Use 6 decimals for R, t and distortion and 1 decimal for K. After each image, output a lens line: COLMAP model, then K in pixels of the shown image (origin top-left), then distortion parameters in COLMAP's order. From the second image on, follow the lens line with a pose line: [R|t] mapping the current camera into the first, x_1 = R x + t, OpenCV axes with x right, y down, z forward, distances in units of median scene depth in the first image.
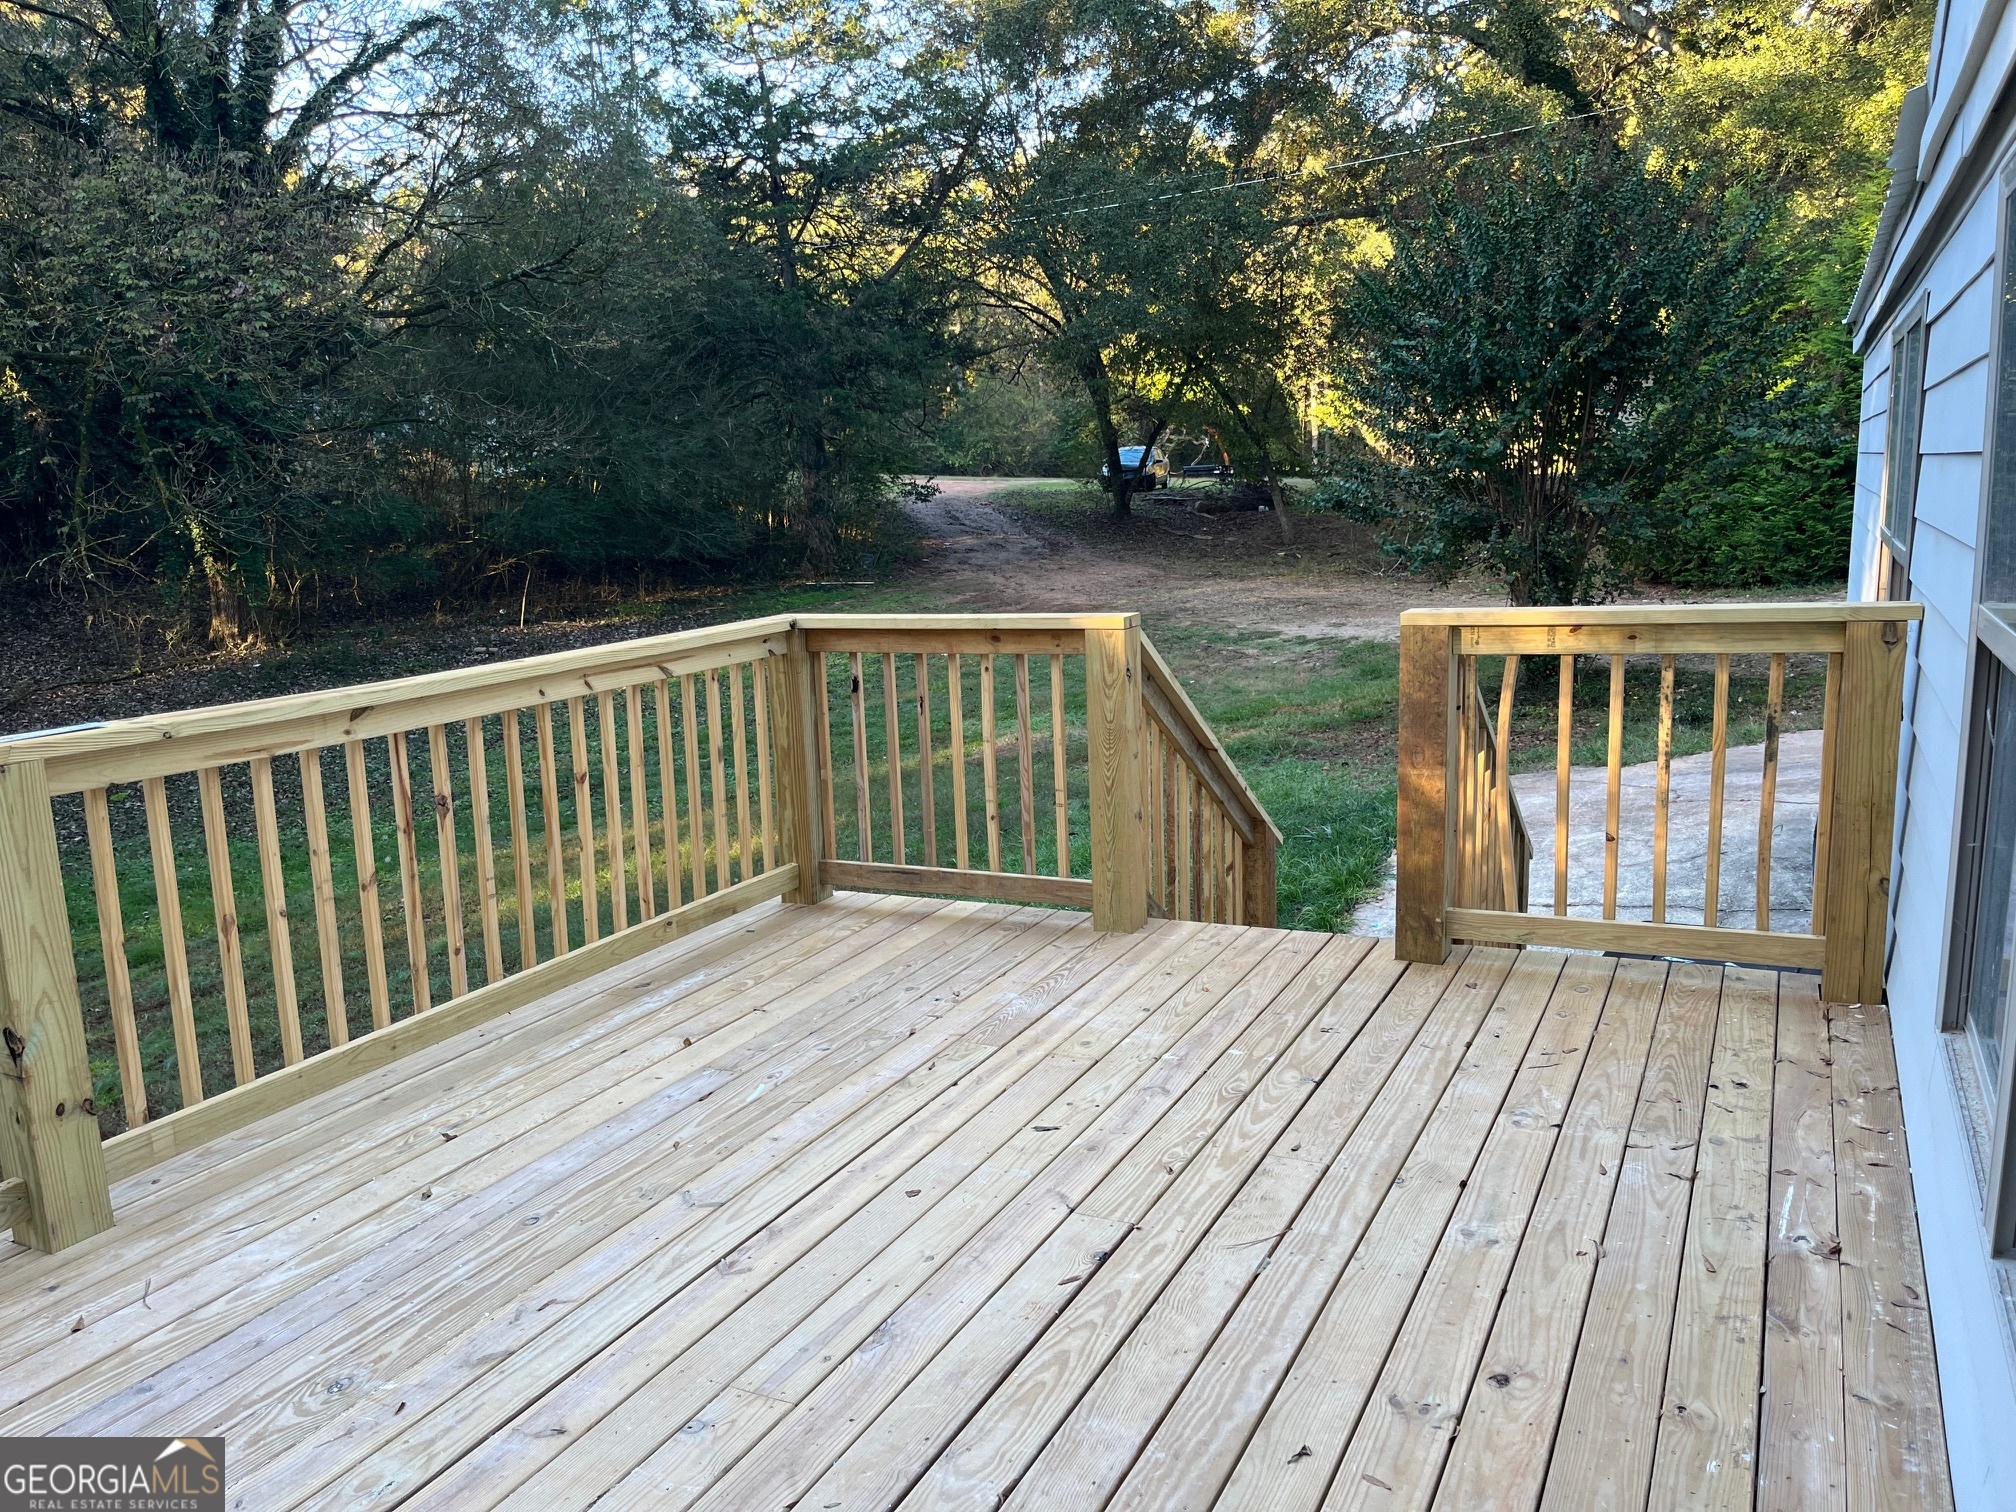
lens RADIAL K [[1501.2, 0, 1005.2], [0, 1501.2, 755.6], [0, 0, 1]] dist [0.085182, -0.124885]
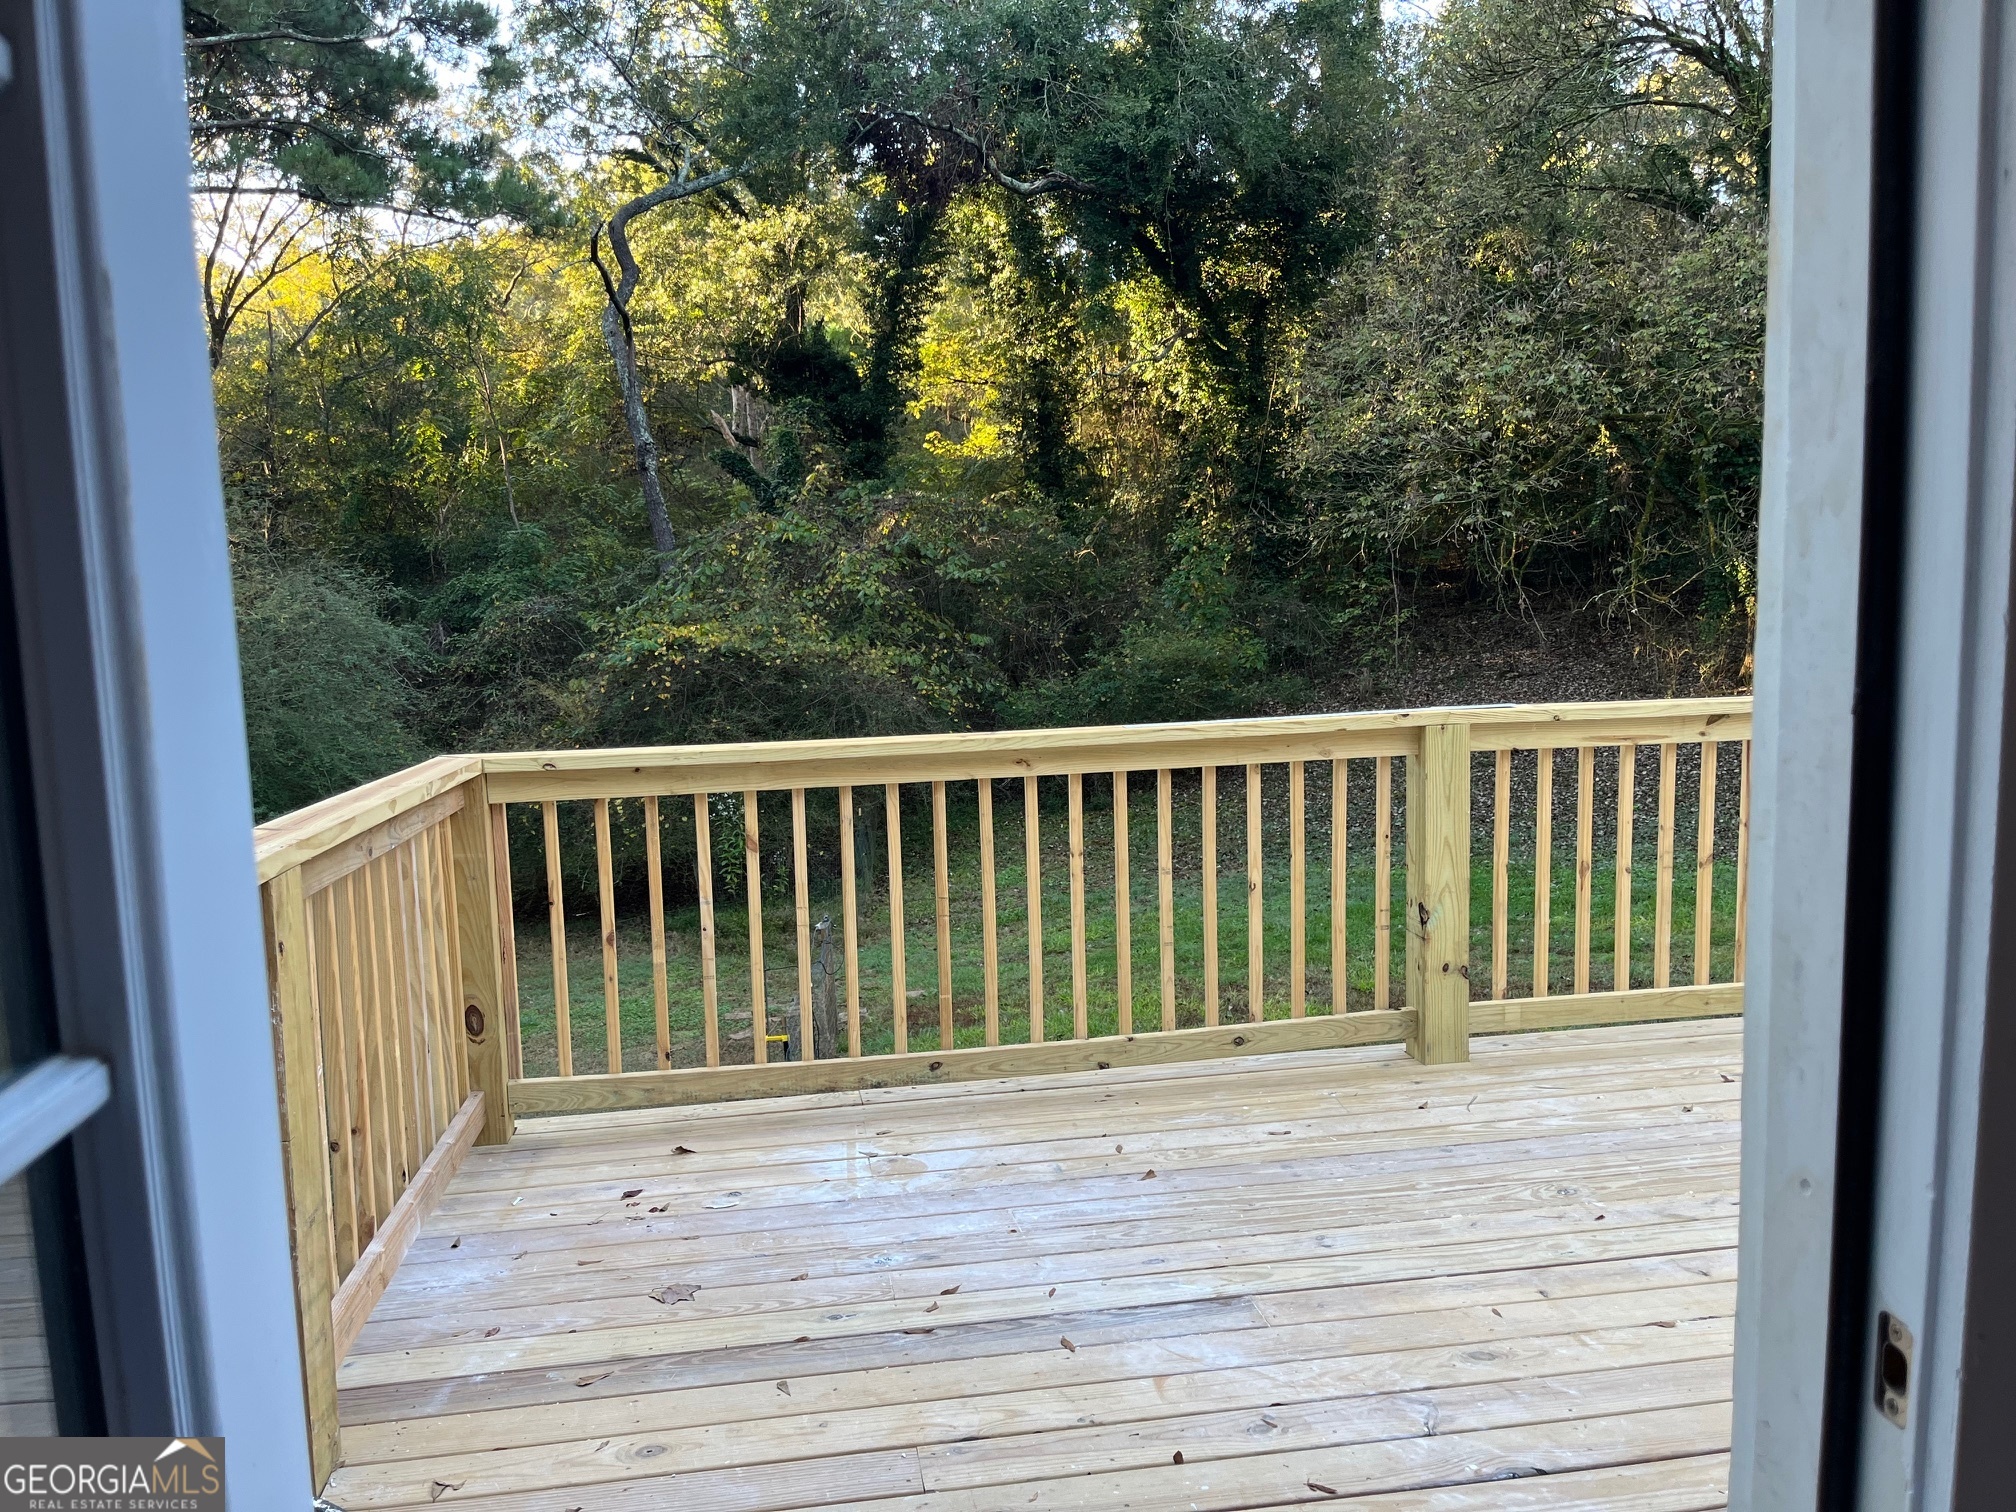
lens RADIAL K [[1501.2, 0, 1005.2], [0, 1501.2, 755.6], [0, 0, 1]] dist [0.085182, -0.124885]
pose [[0.585437, 0.111267, -0.803046, 0.193629], [-0.133203, 0.990277, 0.040101, 0.024455], [0.799700, 0.083492, 0.594566, -0.147562]]
